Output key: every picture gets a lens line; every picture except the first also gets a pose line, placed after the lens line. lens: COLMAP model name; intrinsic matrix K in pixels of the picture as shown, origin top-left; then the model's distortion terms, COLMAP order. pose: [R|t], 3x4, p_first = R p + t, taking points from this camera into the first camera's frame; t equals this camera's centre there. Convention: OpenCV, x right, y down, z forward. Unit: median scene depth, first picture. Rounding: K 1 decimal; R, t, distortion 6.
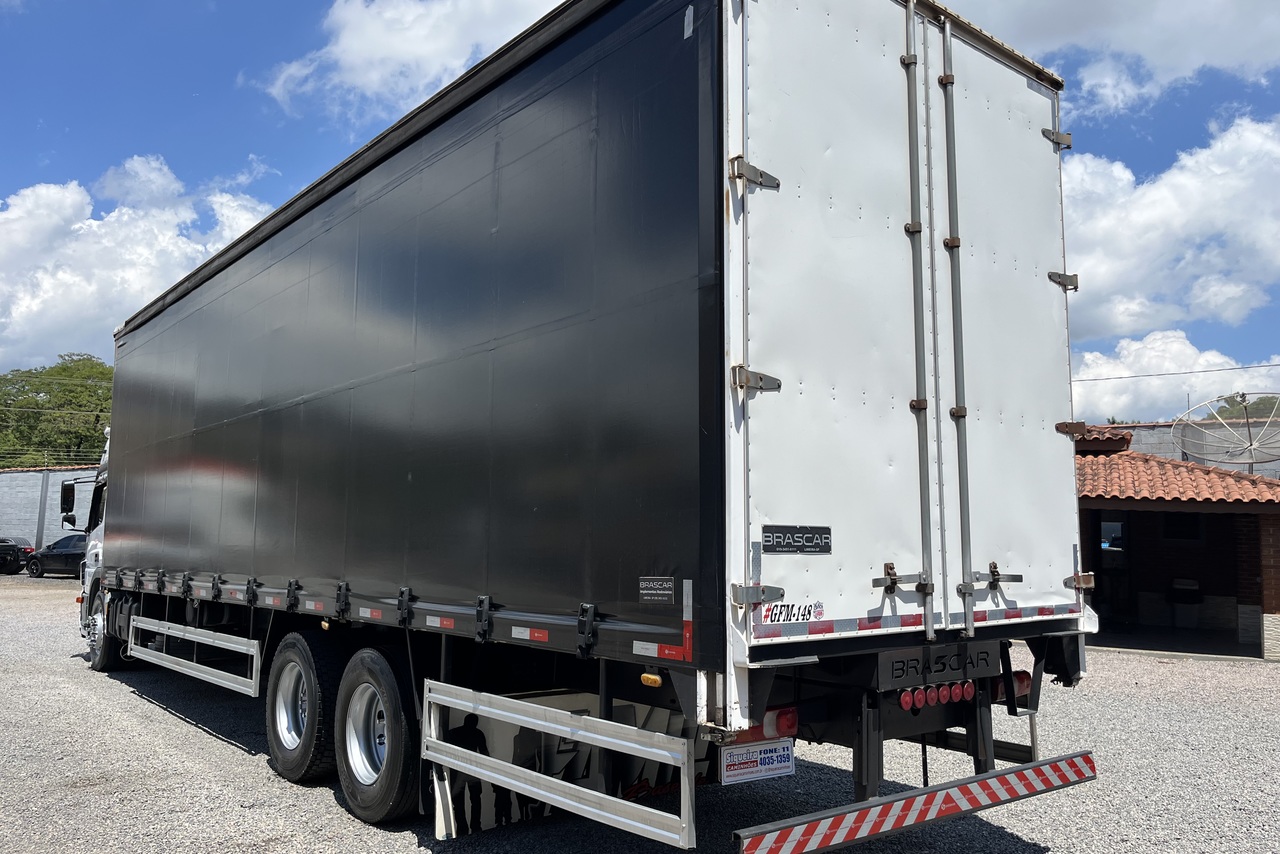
lens RADIAL K [[997.9, 0, 636.2], [0, 997.9, 424.1], [0, 0, 1]] dist [-0.030557, -0.010973]
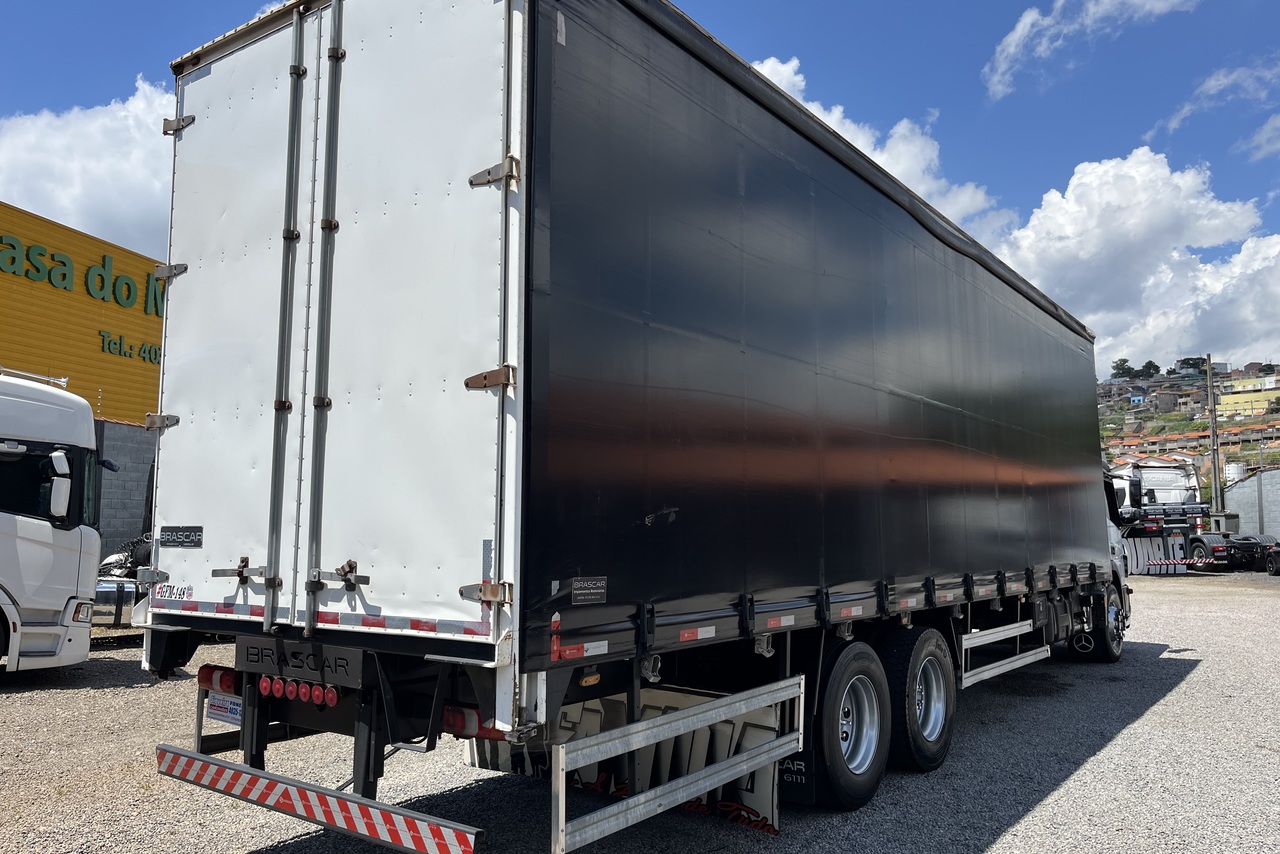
lens RADIAL K [[997.9, 0, 636.2], [0, 997.9, 429.3], [0, 0, 1]] dist [-0.030557, -0.010973]
pose [[0.261266, -0.114253, -0.958481, 1.420485], [0.114056, 0.989668, -0.086881, 0.141943], [0.958505, -0.086621, 0.271598, 1.109446]]
